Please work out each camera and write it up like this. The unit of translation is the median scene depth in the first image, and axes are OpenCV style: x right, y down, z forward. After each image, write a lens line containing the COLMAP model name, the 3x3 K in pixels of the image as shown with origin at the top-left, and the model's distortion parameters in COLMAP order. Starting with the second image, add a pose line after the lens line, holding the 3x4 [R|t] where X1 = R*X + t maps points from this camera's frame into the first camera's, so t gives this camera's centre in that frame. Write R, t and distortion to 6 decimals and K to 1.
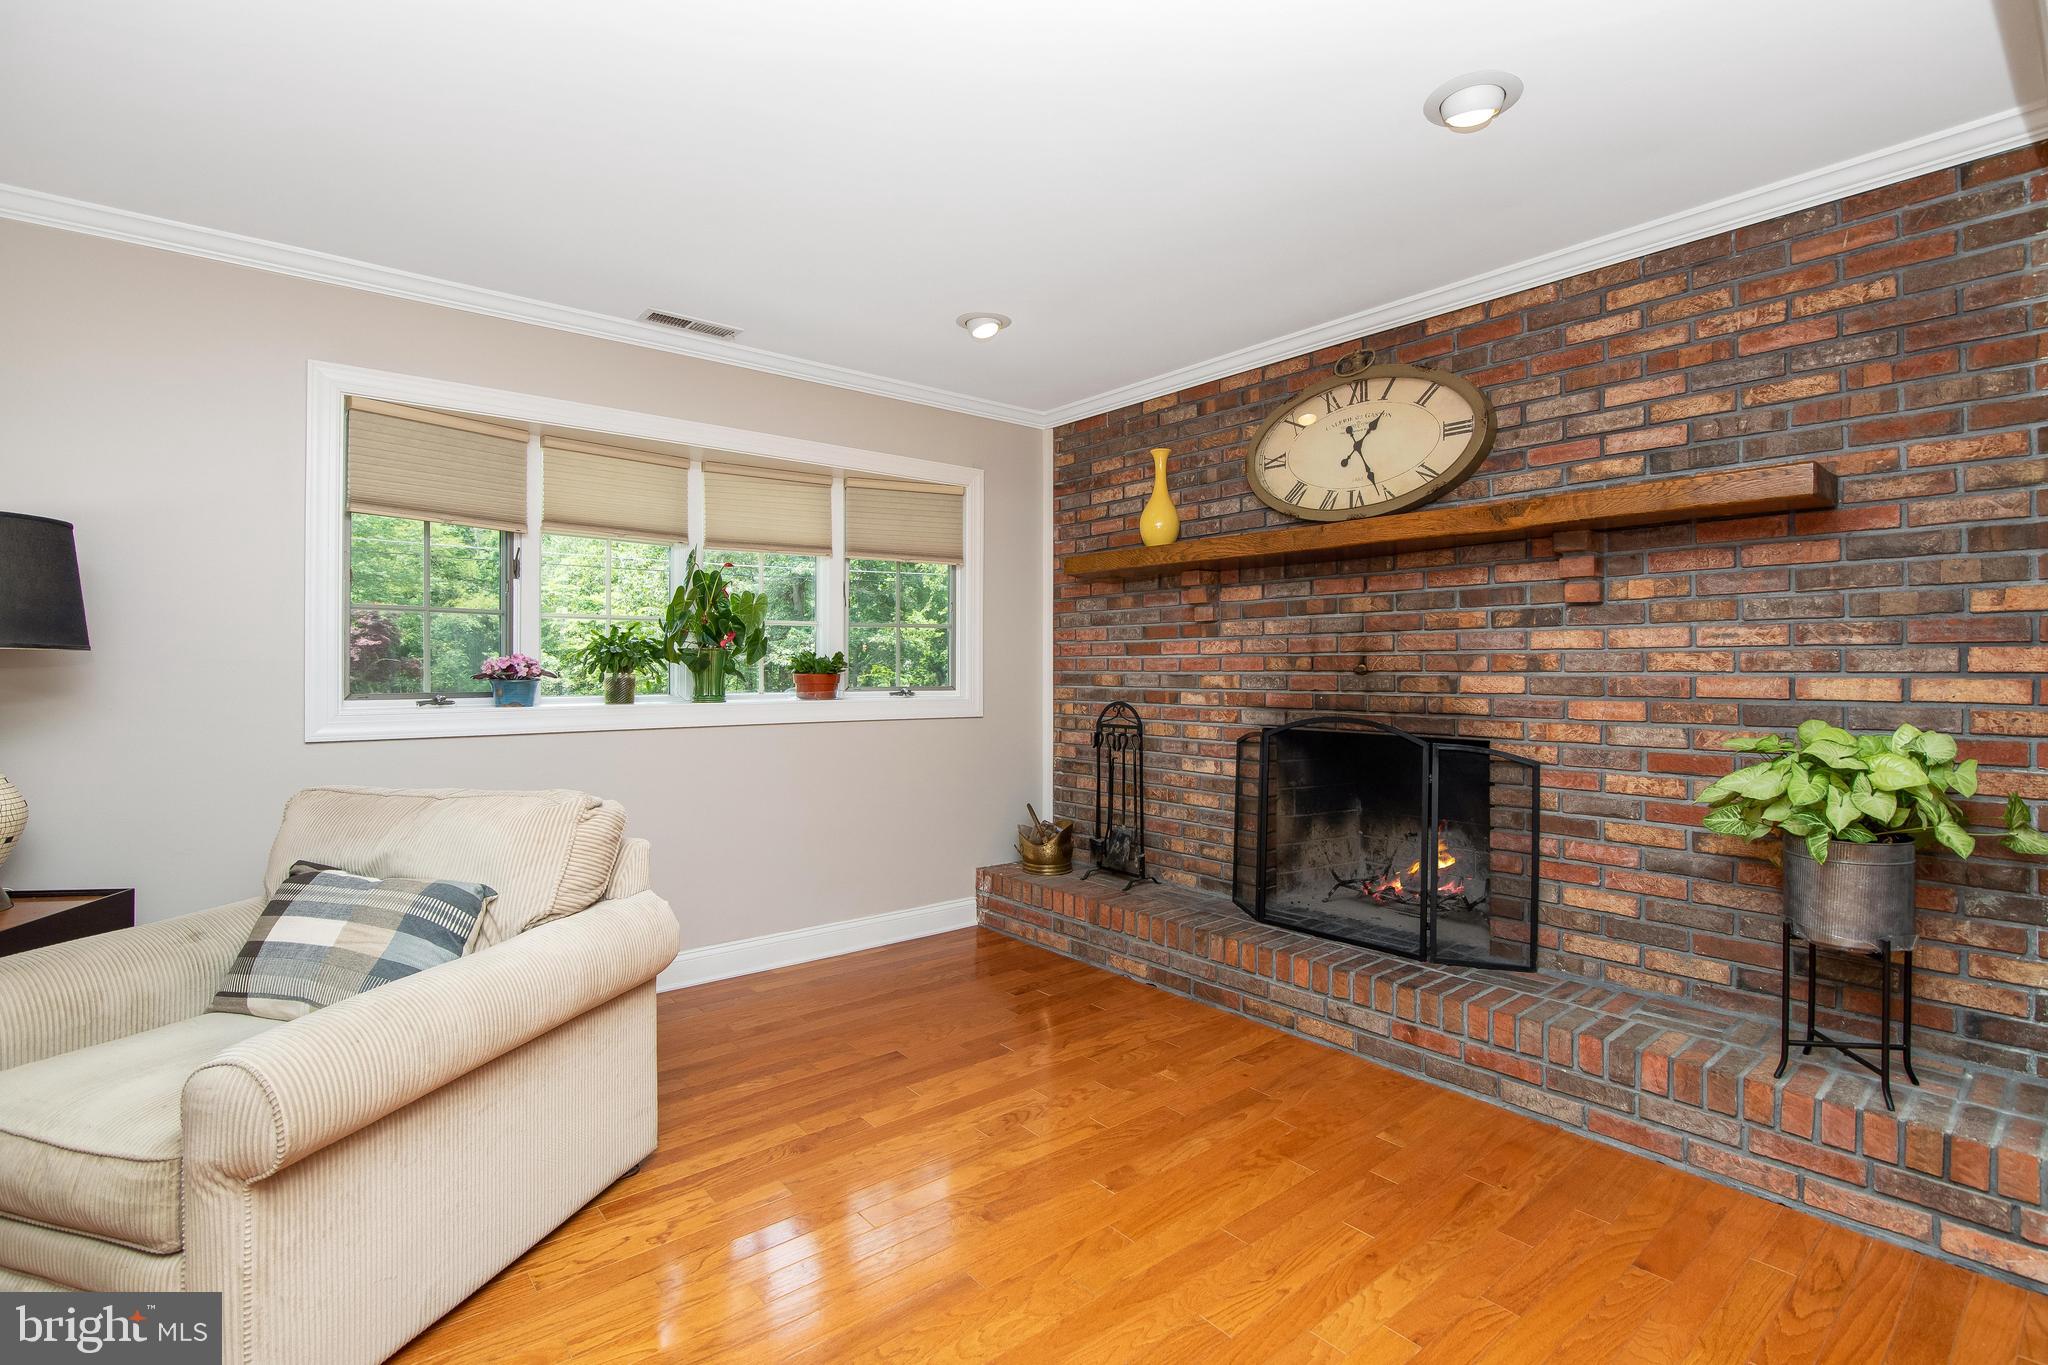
lens RADIAL K [[939.4, 0, 1012.6], [0, 939.4, 661.8], [0, 0, 1]] dist [-0.018023, 0.000244]
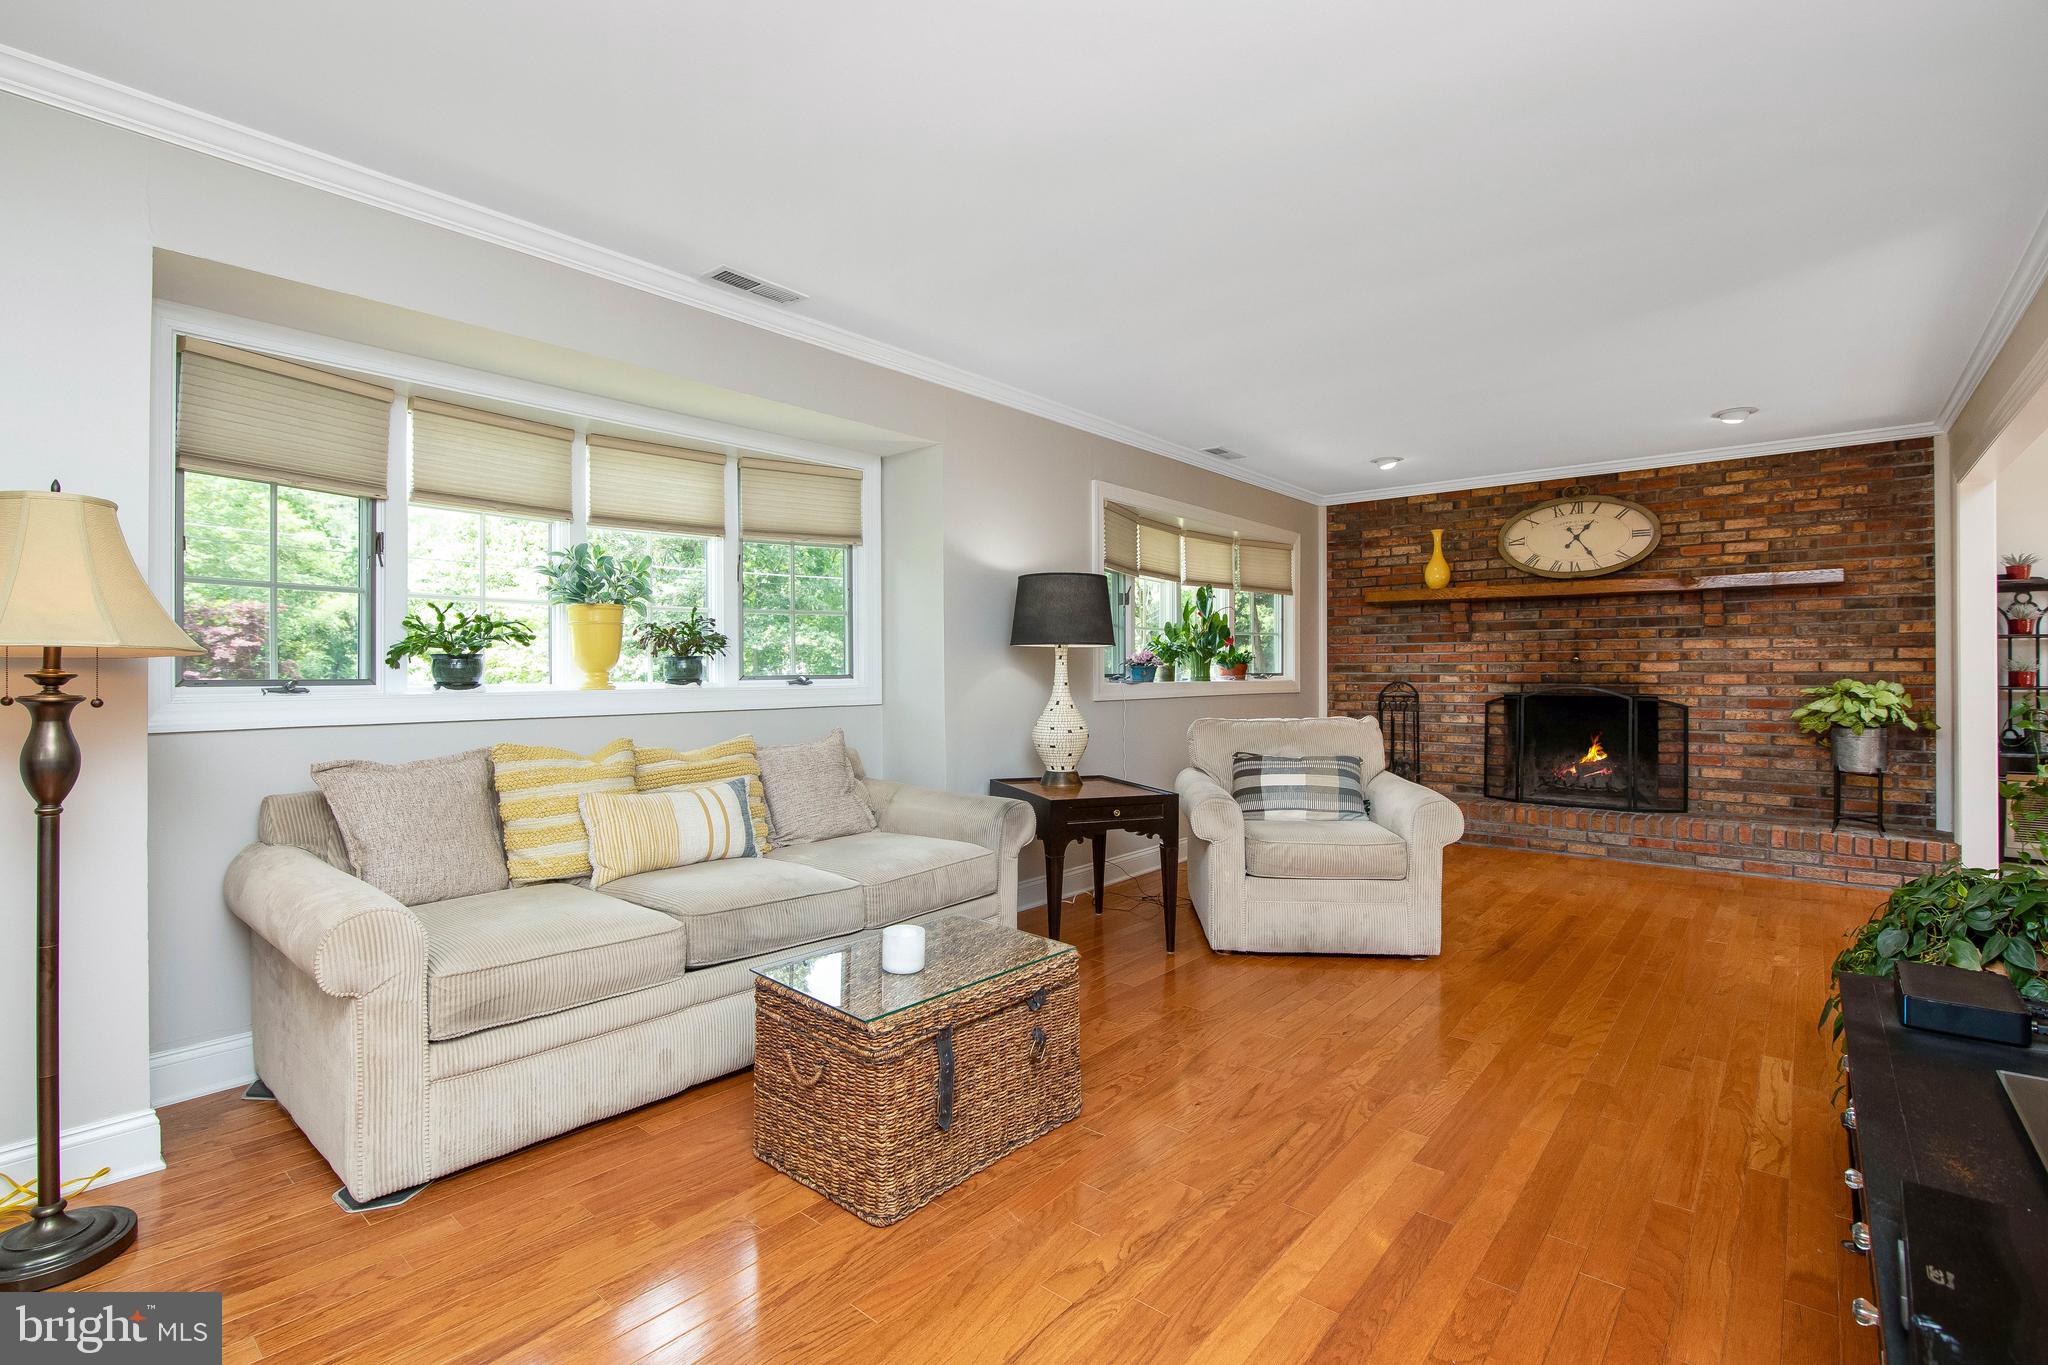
lens RADIAL K [[939.4, 0, 1008.8], [0, 939.4, 667.0], [0, 0, 1]] dist [-0.018023, 0.000244]
pose [[0.984502, -0.002312, 0.175360, -1.244266], [0.001756, 0.999993, 0.003321, 0.016214], [-0.175366, -0.002961, 0.984499, -0.712466]]
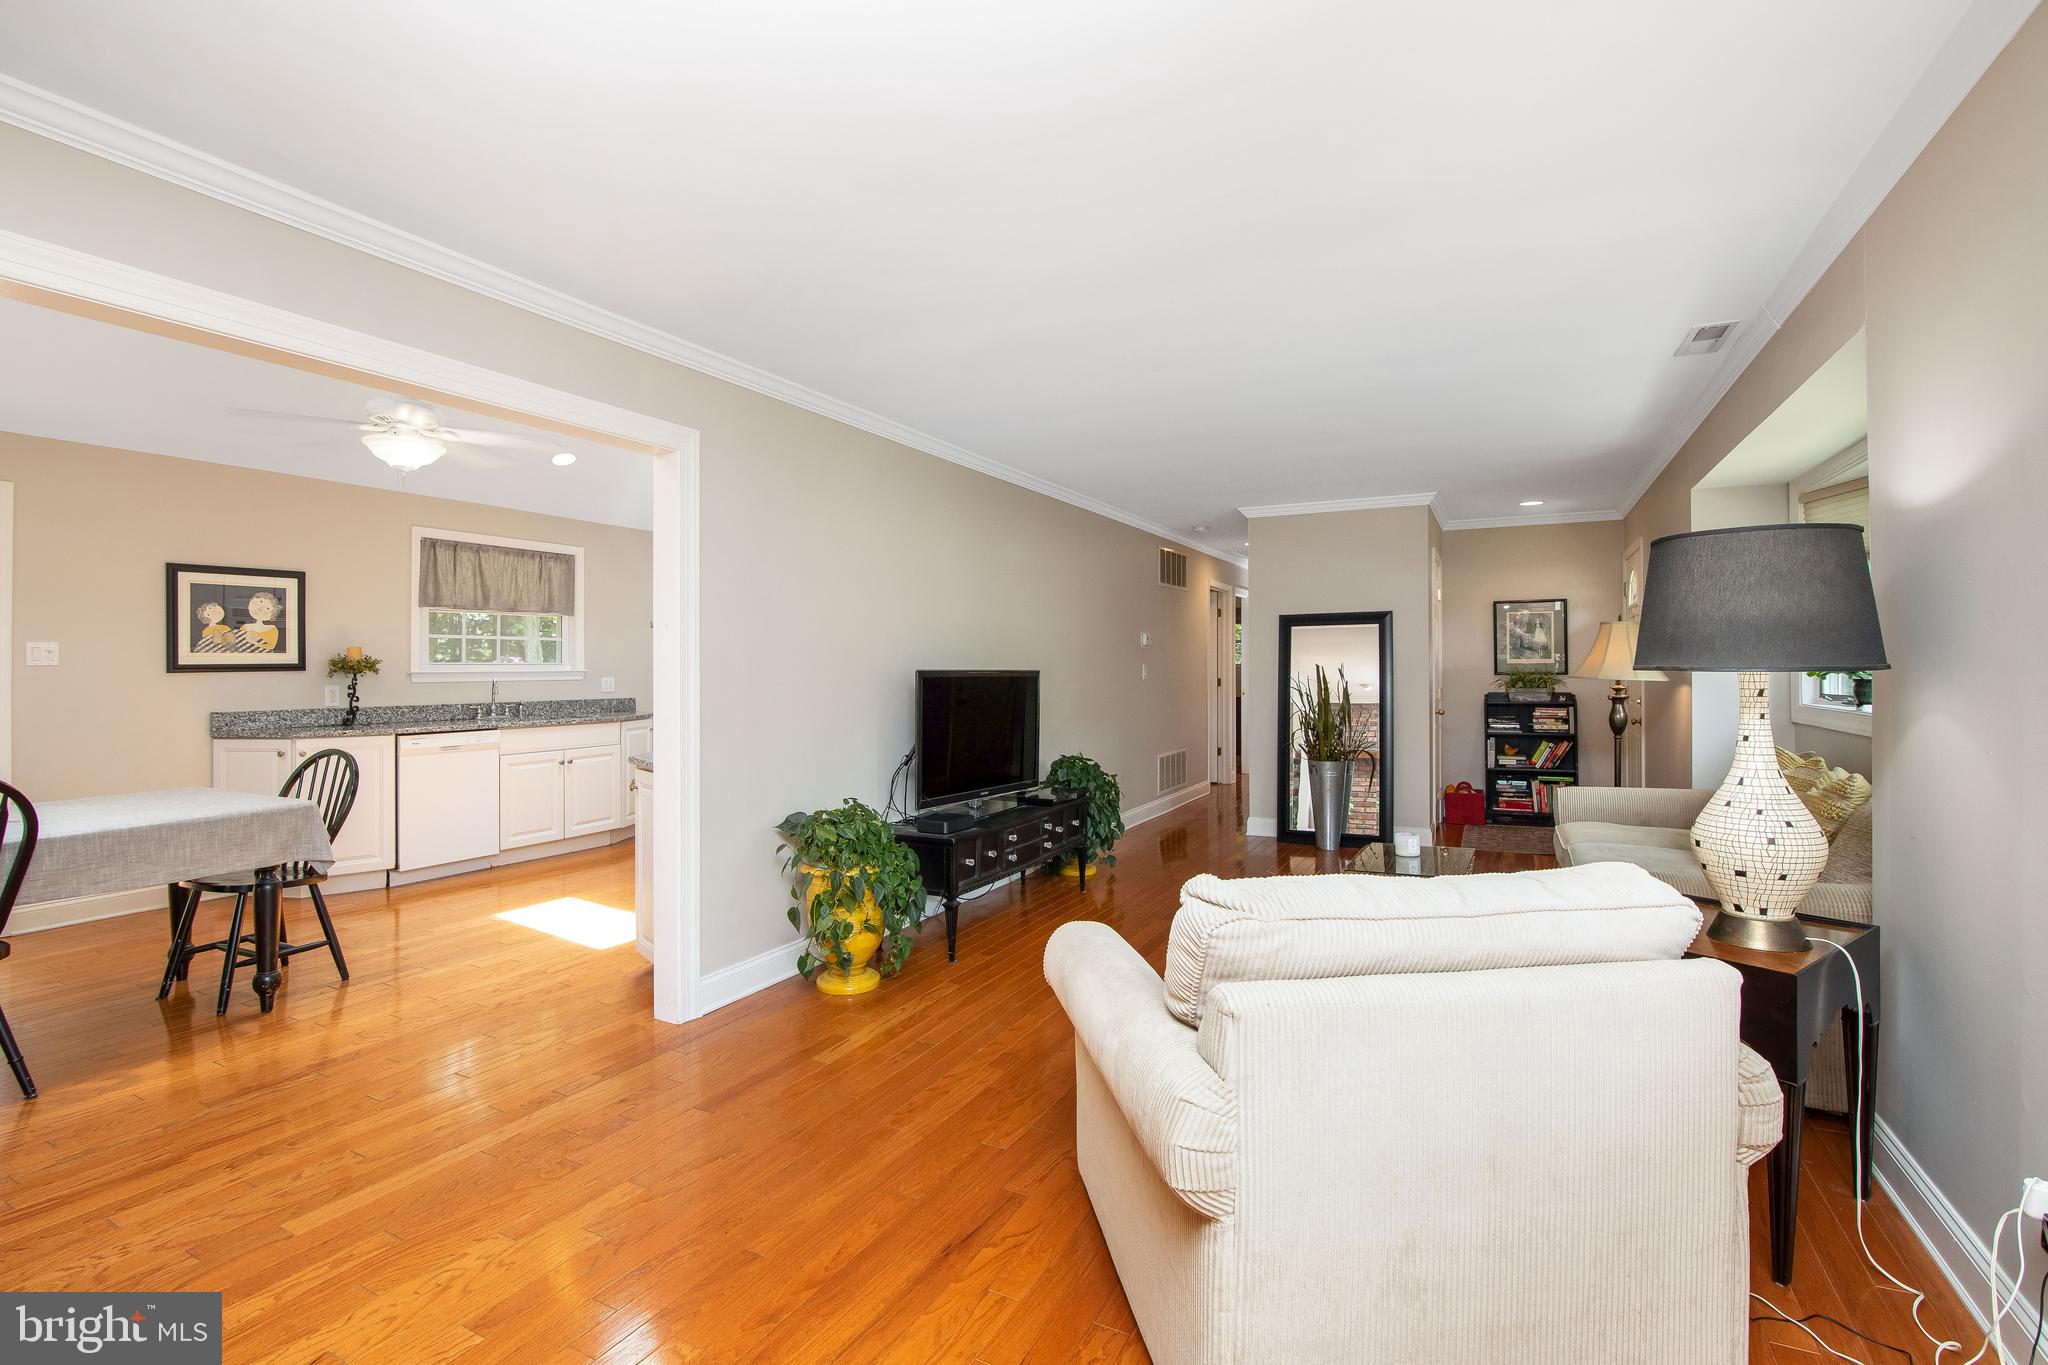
lens RADIAL K [[939.4, 0, 1023.0], [0, 939.4, 665.1], [0, 0, 1]] dist [-0.018023, 0.000244]
pose [[-0.915684, 0.002003, -0.401894, -0.044997], [0.005717, 0.999951, -0.008043, -0.013337], [0.401858, -0.009663, -0.915651, 1.216099]]
